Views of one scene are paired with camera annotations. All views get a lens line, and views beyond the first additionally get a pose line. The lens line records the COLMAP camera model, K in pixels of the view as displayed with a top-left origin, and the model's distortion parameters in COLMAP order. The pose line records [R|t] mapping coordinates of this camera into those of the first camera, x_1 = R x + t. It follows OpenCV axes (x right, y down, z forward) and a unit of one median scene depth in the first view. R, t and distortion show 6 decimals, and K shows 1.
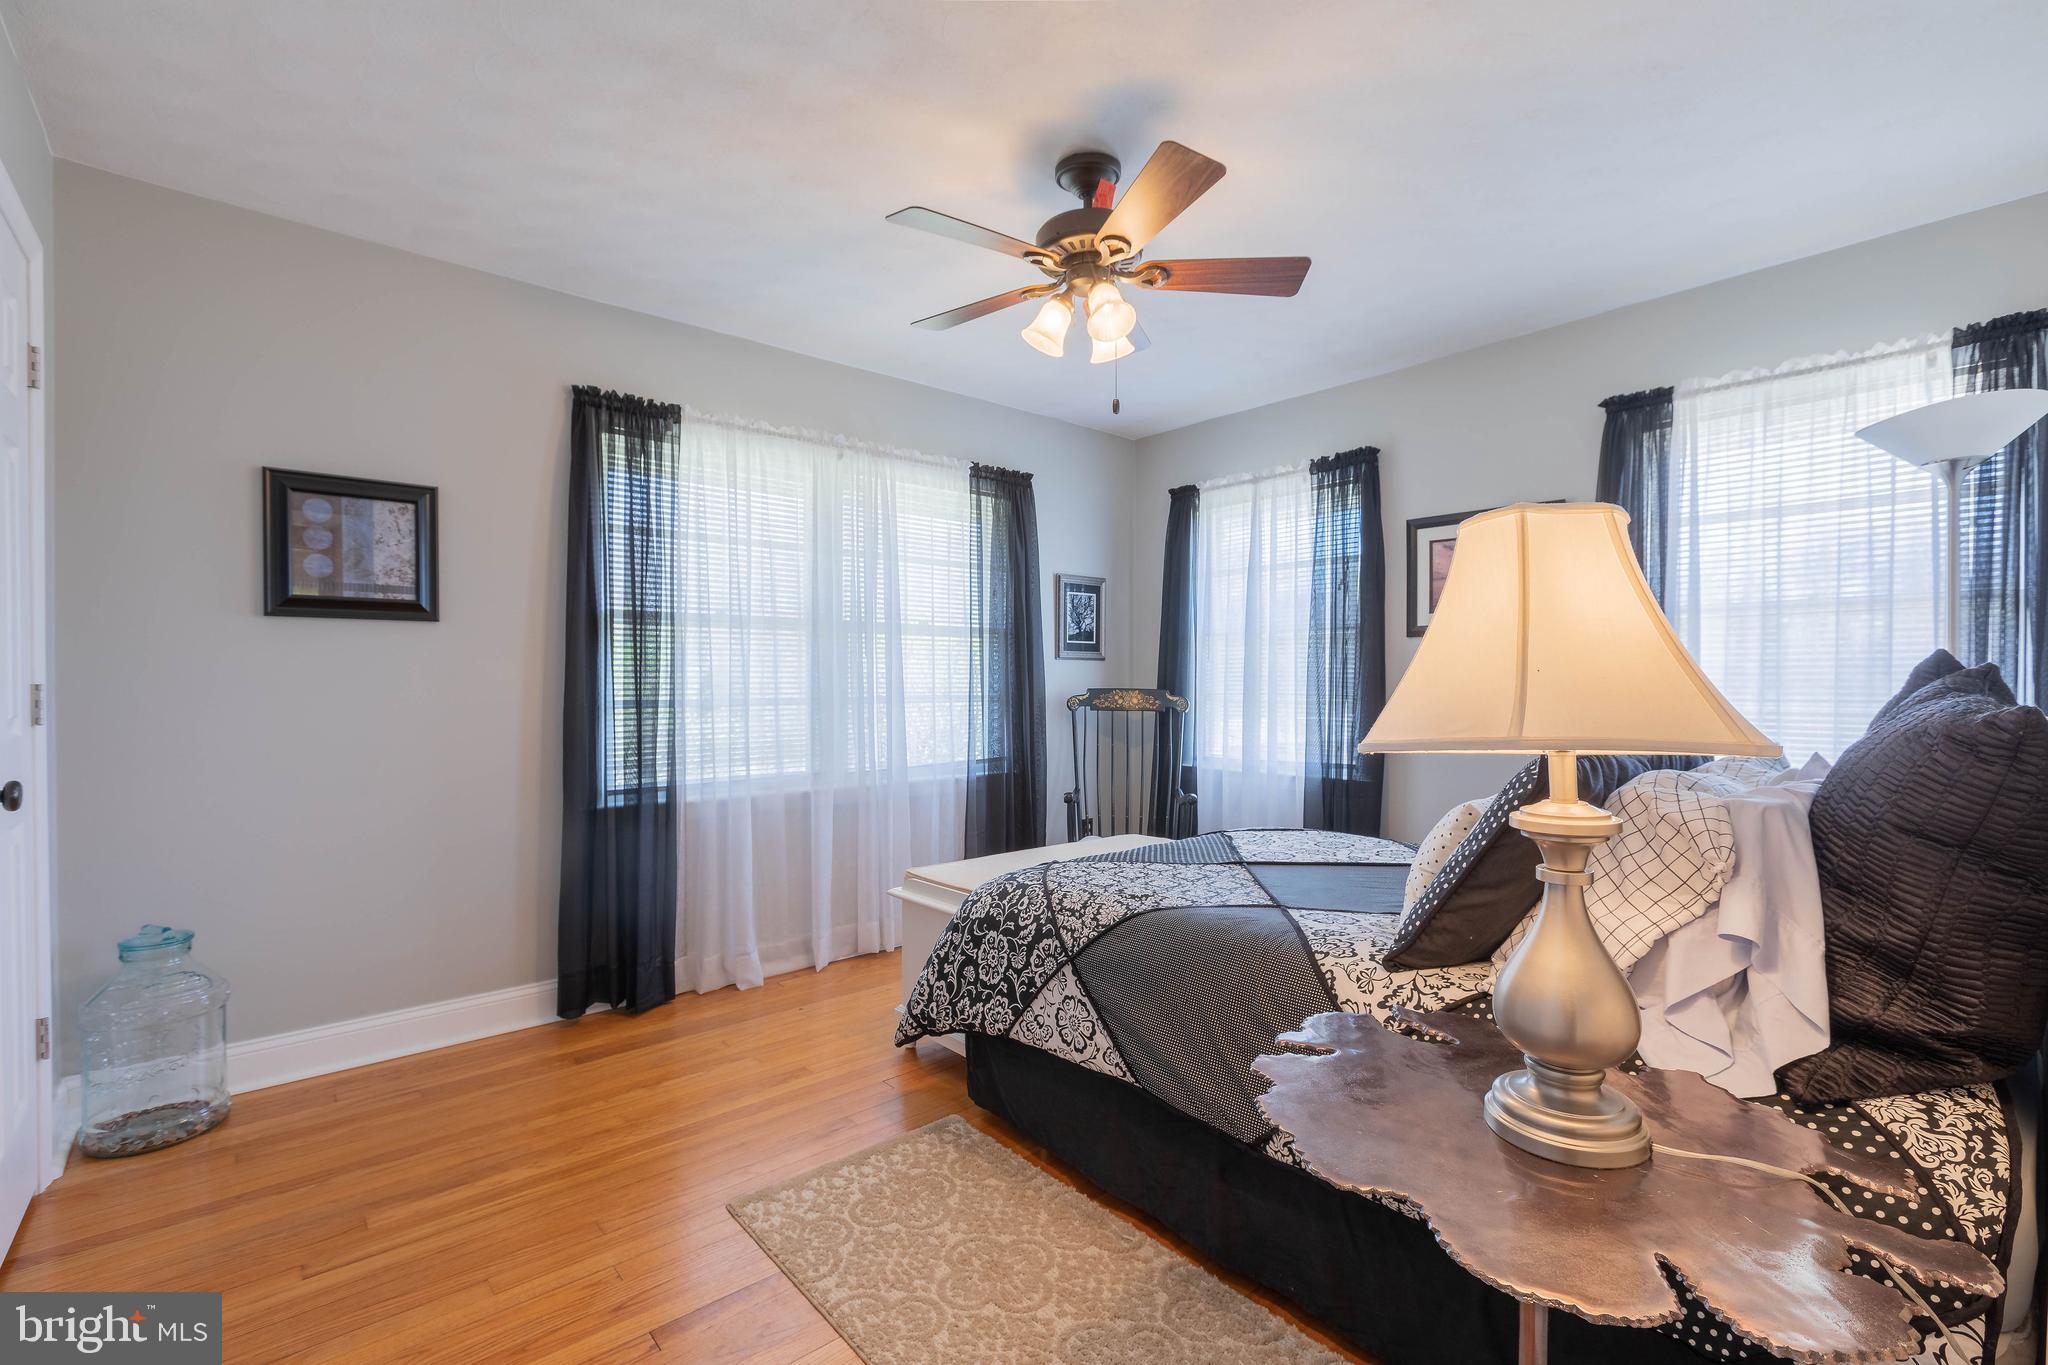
lens RADIAL K [[916.9, 0, 1020.9], [0, 916.9, 691.5], [0, 0, 1]] dist [0.002420, -0.000135]
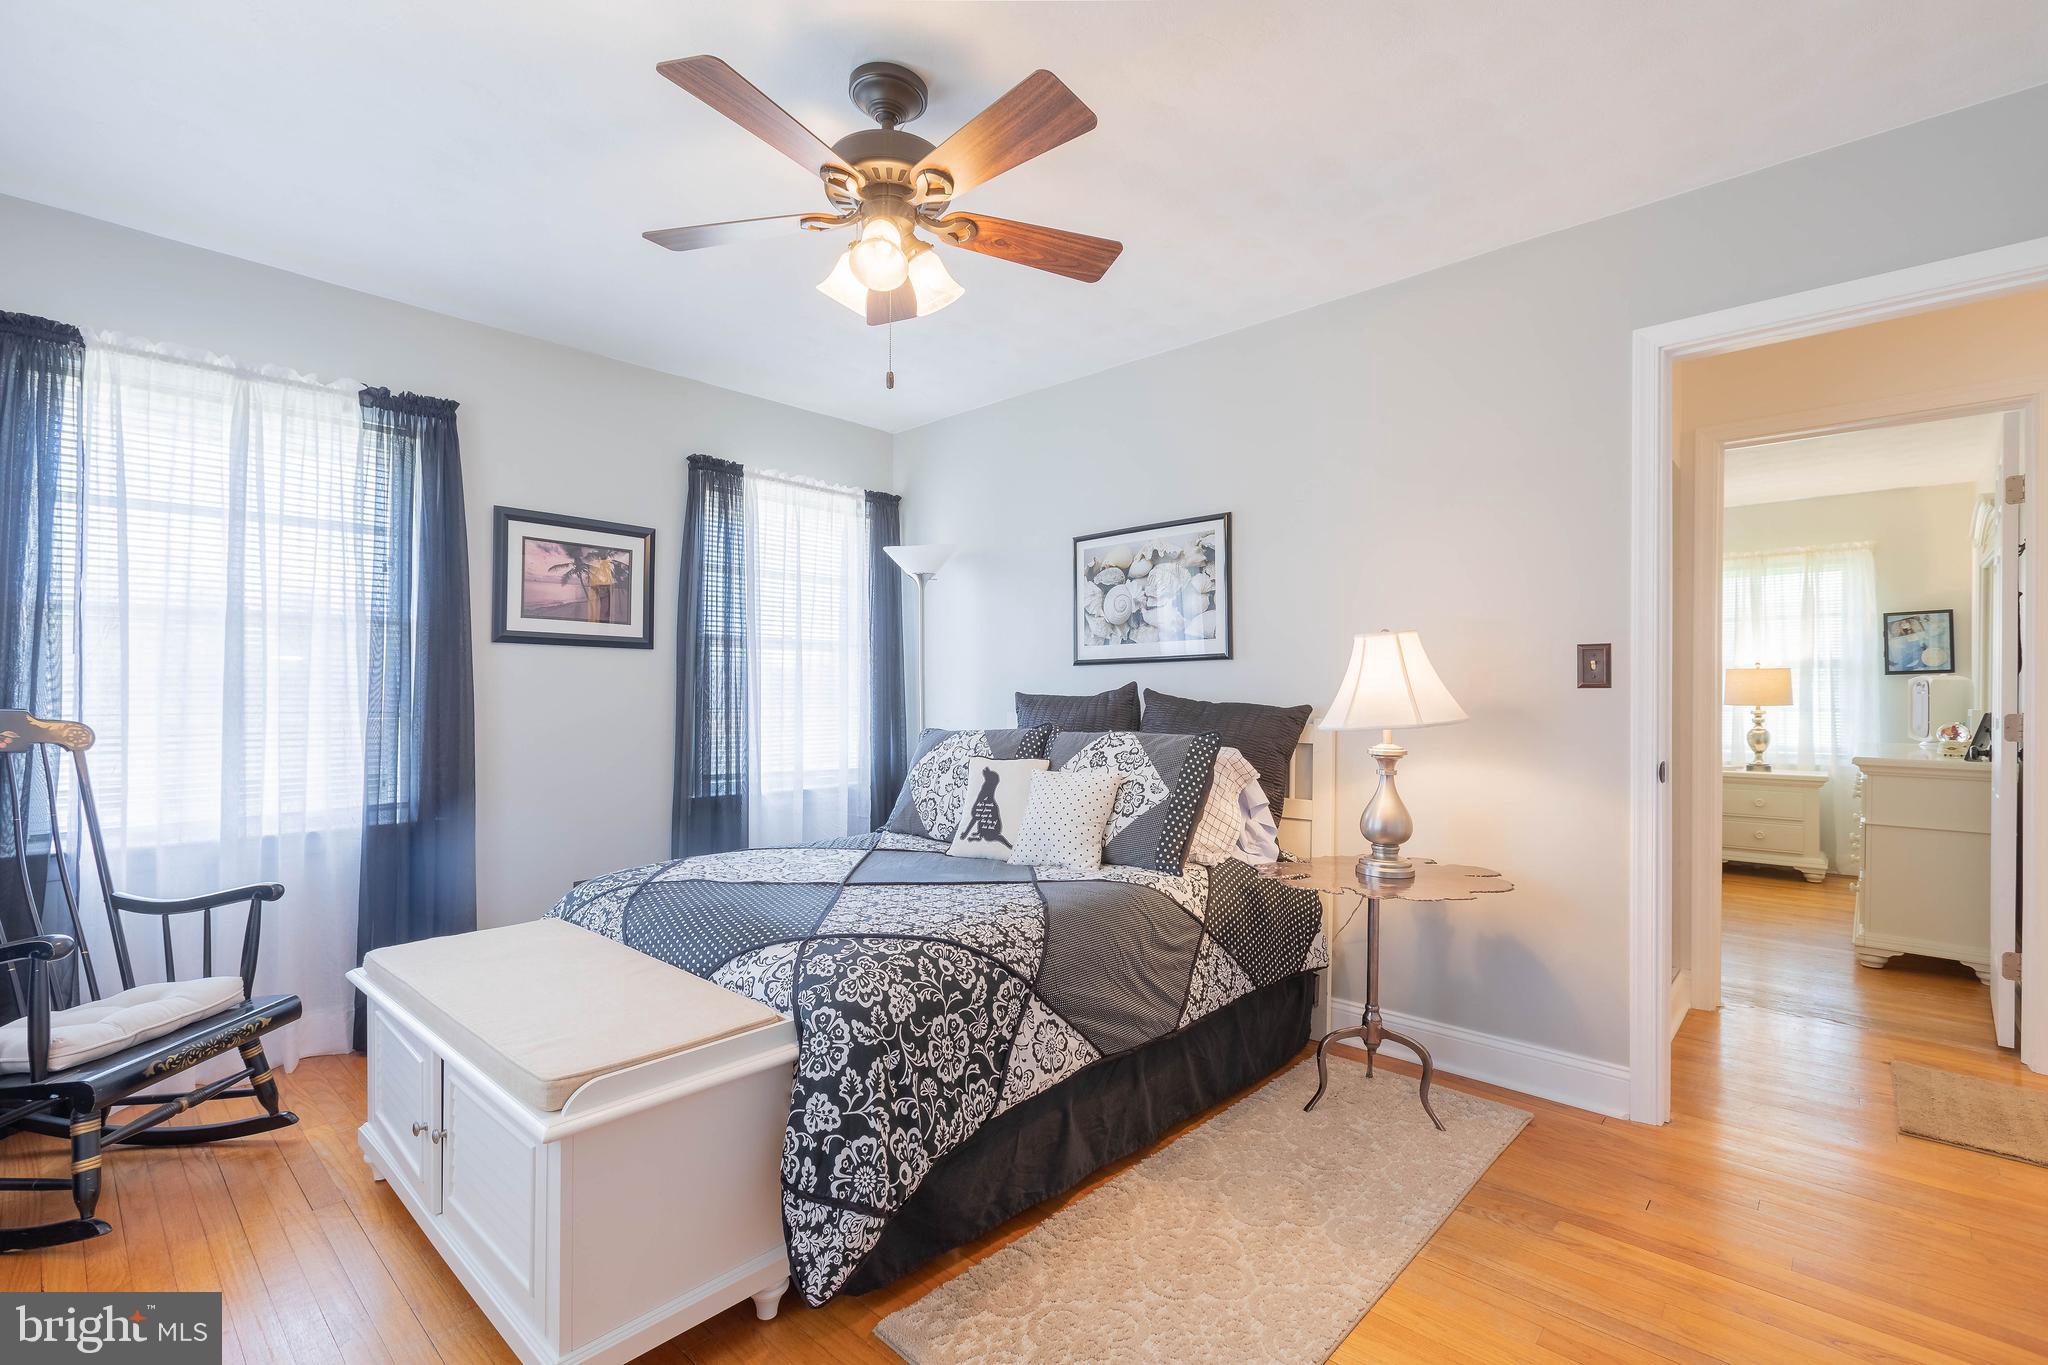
lens RADIAL K [[916.9, 0, 1033.6], [0, 916.9, 681.0], [0, 0, 1]] dist [0.002420, -0.000135]
pose [[-0.118223, 0.014506, 0.992881, -0.858954], [0.007176, 0.999880, -0.013754, -0.013198], [-0.992961, 0.005499, -0.118313, 1.061898]]
